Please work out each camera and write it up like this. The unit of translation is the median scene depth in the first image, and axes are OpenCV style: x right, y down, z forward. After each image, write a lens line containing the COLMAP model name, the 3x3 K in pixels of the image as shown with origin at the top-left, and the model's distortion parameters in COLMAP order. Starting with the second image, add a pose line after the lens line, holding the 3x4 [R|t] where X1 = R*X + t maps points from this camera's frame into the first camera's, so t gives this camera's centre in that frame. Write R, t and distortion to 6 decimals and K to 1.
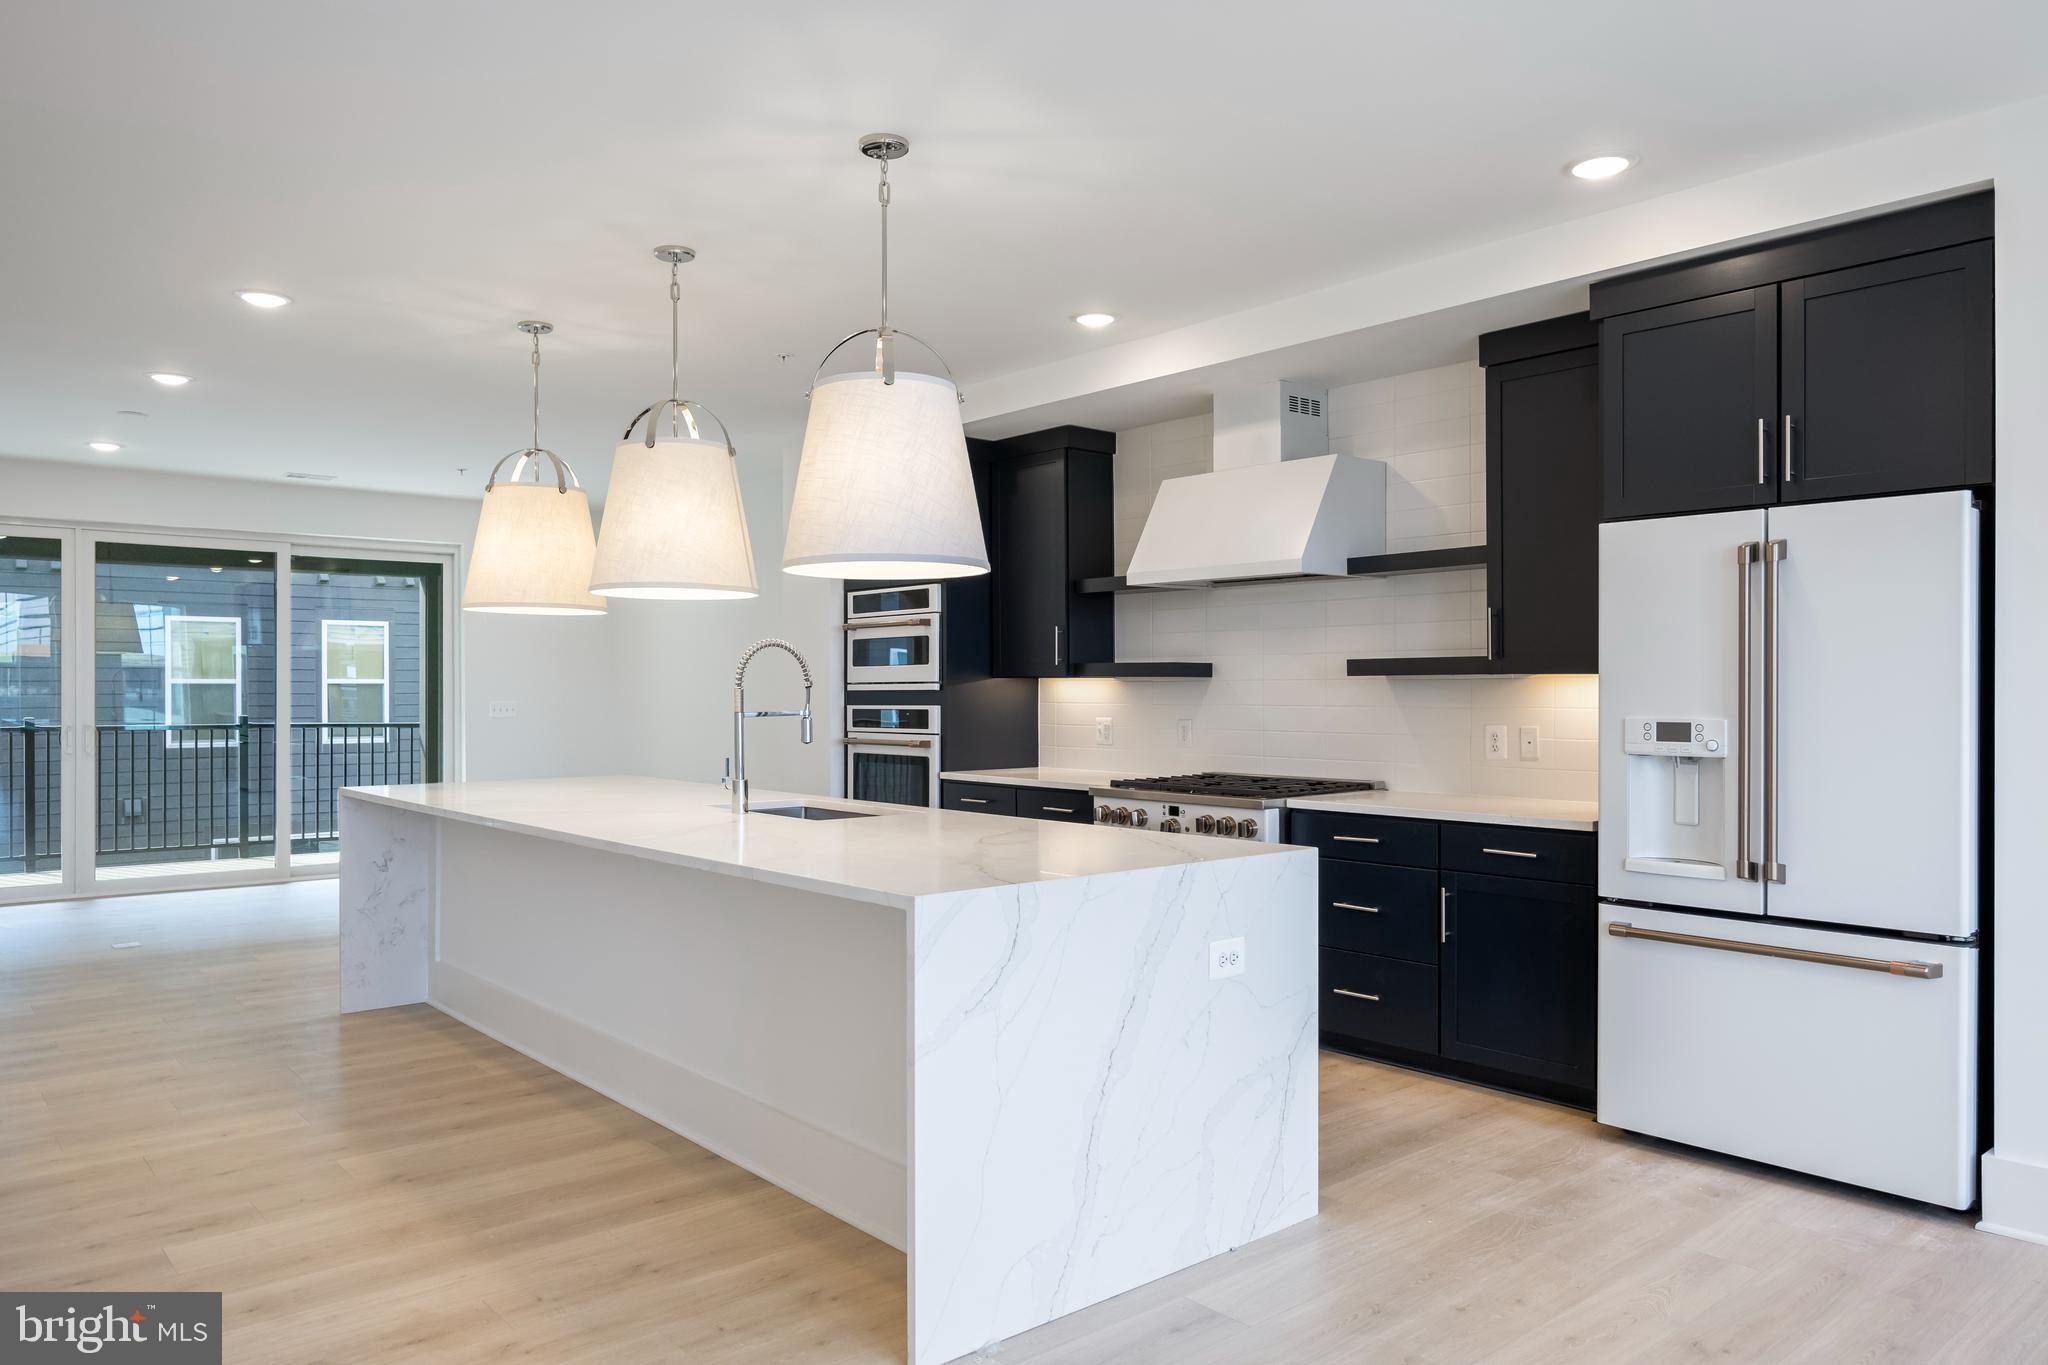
lens RADIAL K [[1375.4, 0, 1037.8], [0, 1375.4, 698.9], [0, 0, 1]] dist [0.004714, -0.004666]
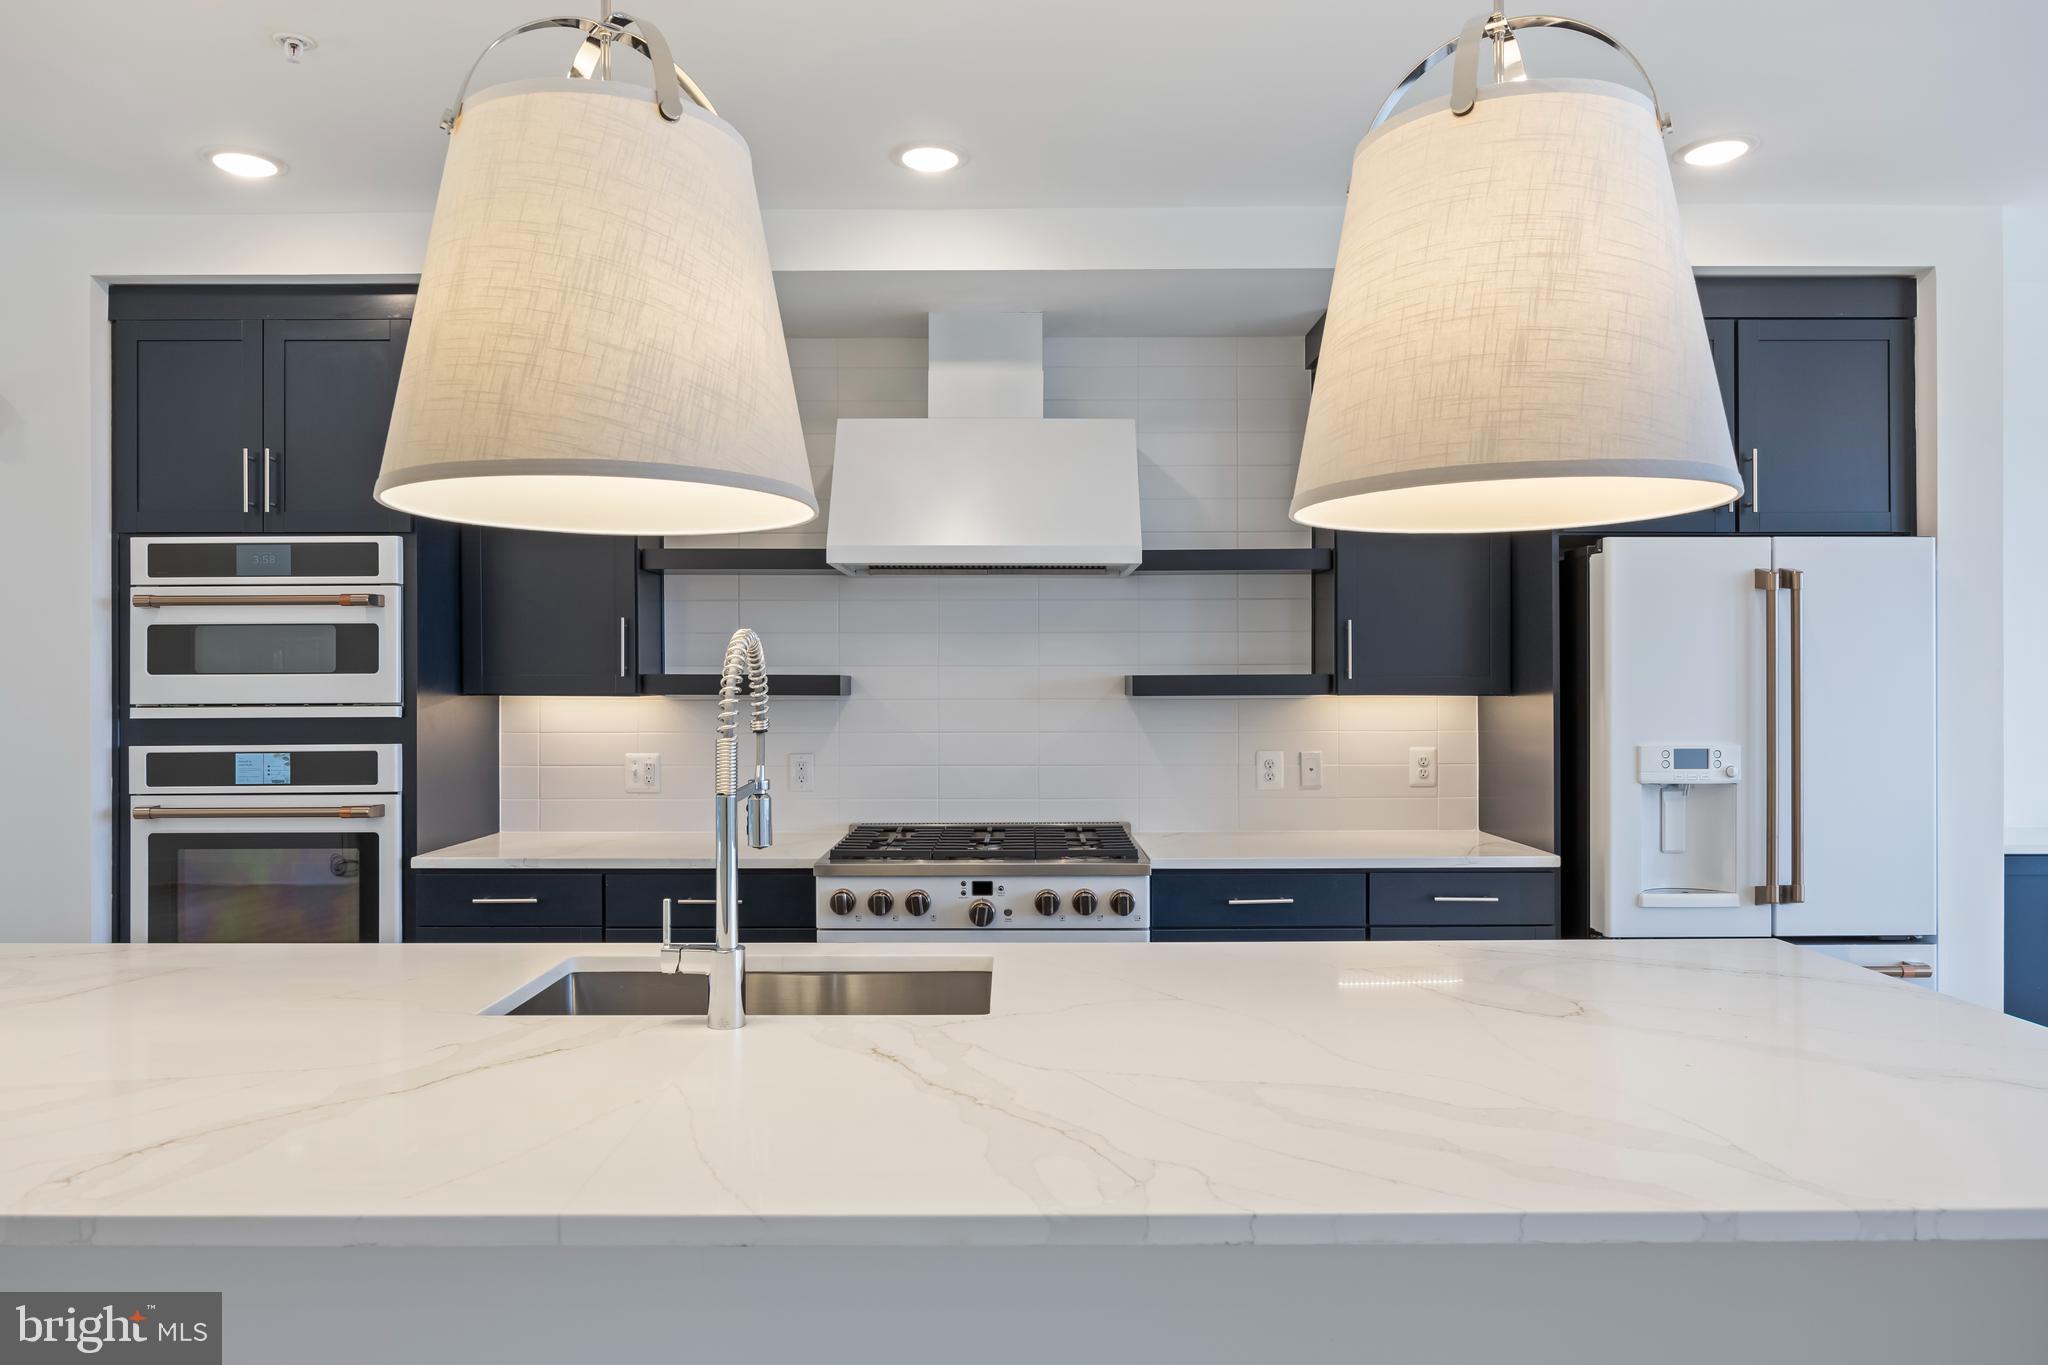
lens RADIAL K [[1293.6, 0, 1016.0], [0, 1293.6, 687.5], [0, 0, 1]] dist [-0.011207, 0.000500]
pose [[0.662383, -0.000391, 0.749165, -0.334589], [0.007018, 0.999959, -0.005683, -0.015275], [-0.749132, 0.009022, 0.662359, 0.474365]]
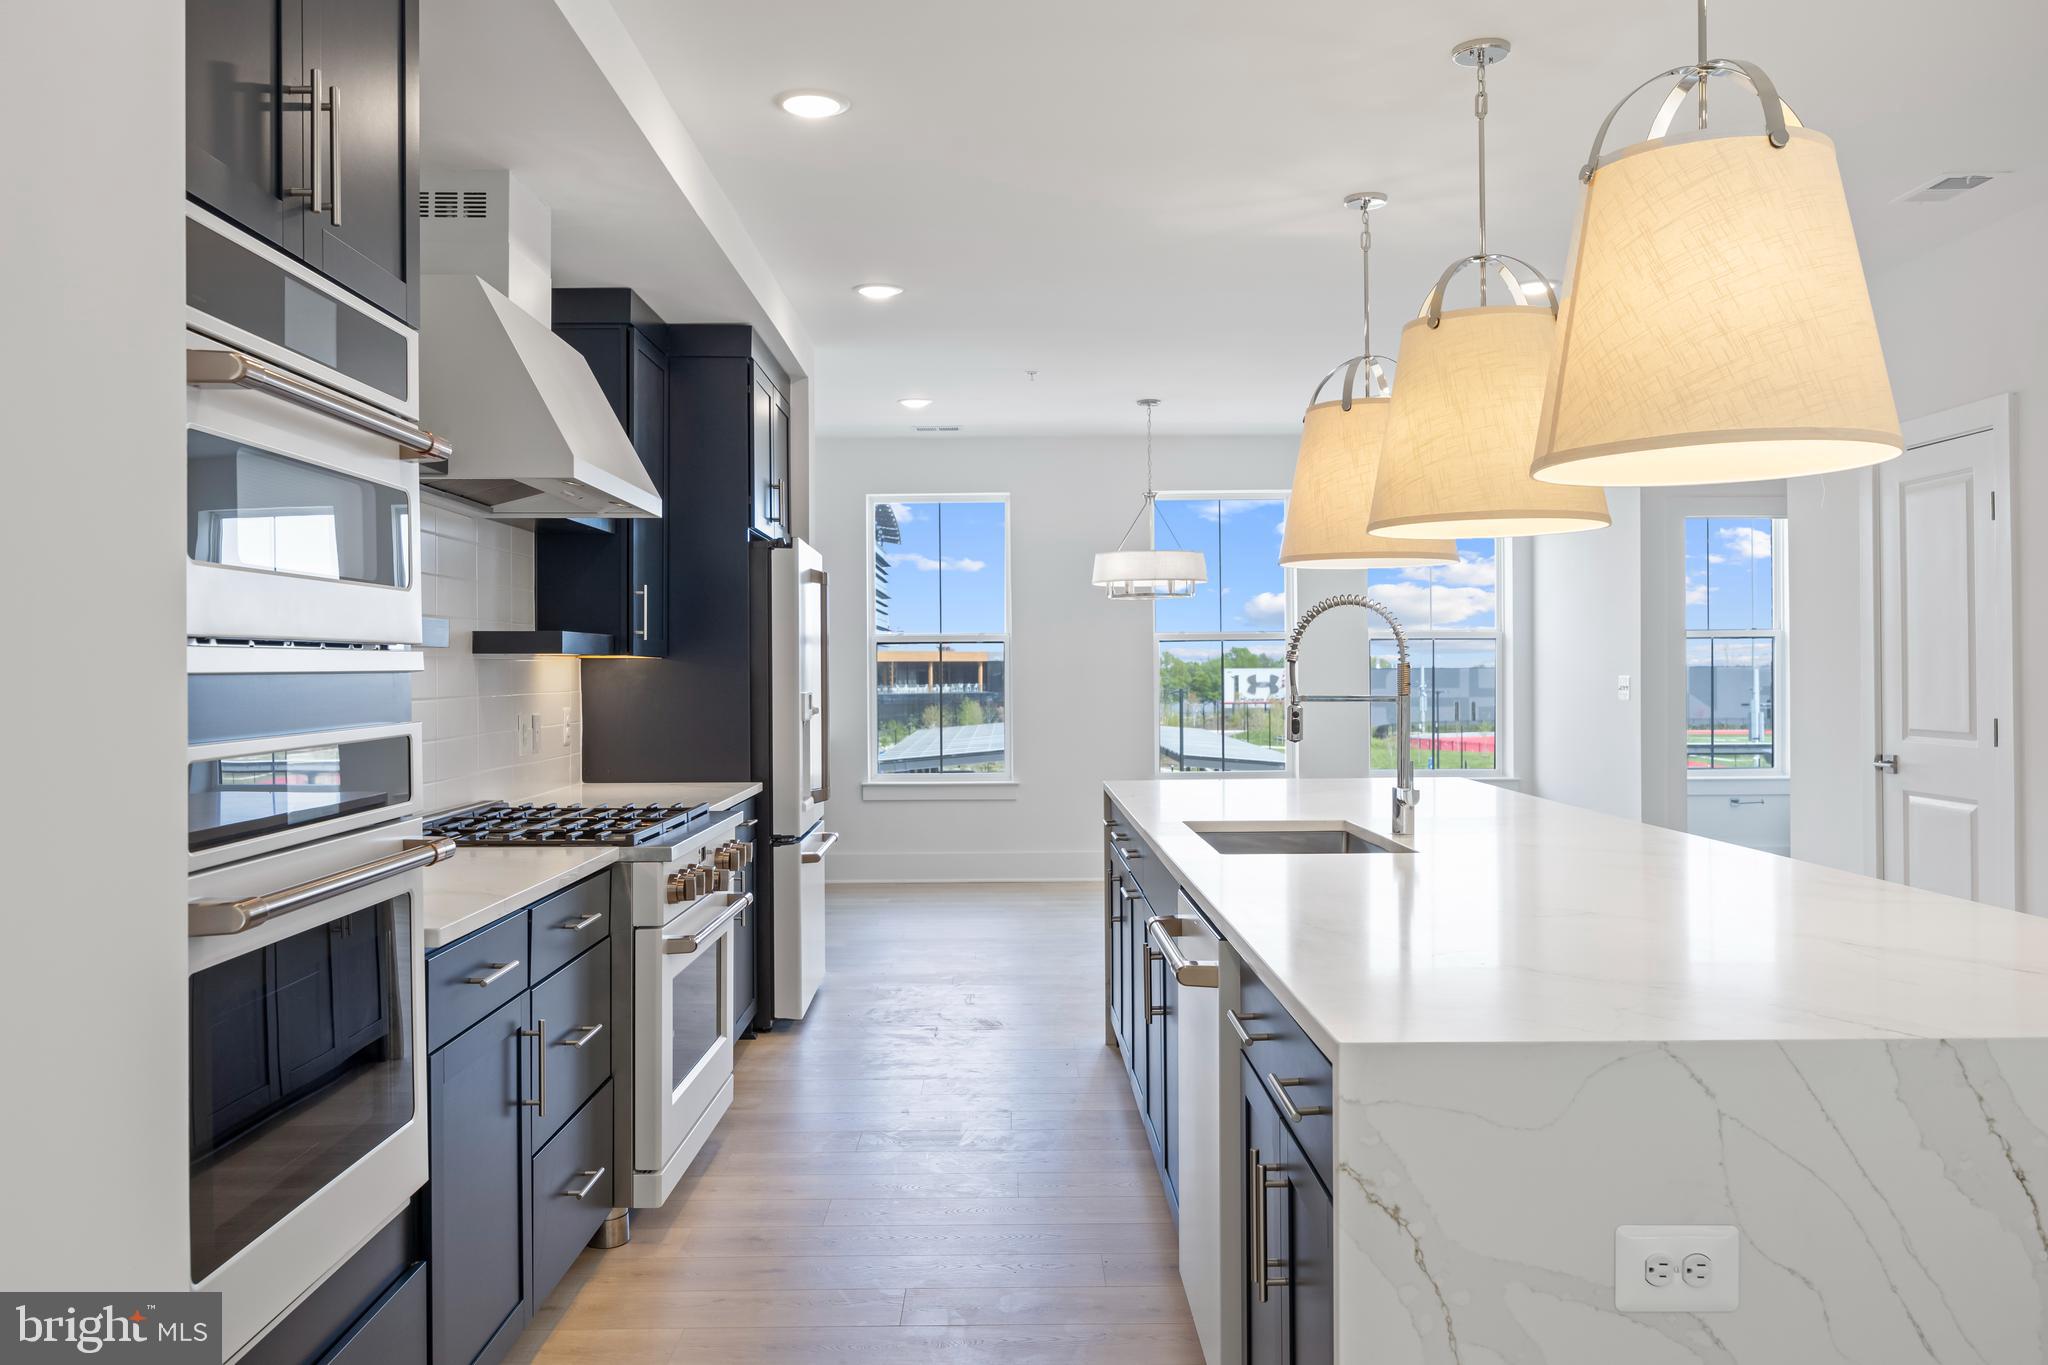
lens RADIAL K [[1583.4, 0, 1022.2], [0, 1583.4, 672.7], [0, 0, 1]] dist [-0.009286, -0.000904]
pose [[-0.750140, 0.003557, 0.661270, -0.447565], [0.009534, 0.999940, 0.005436, -0.007342], [-0.661210, 0.010382, -0.750129, 1.272296]]
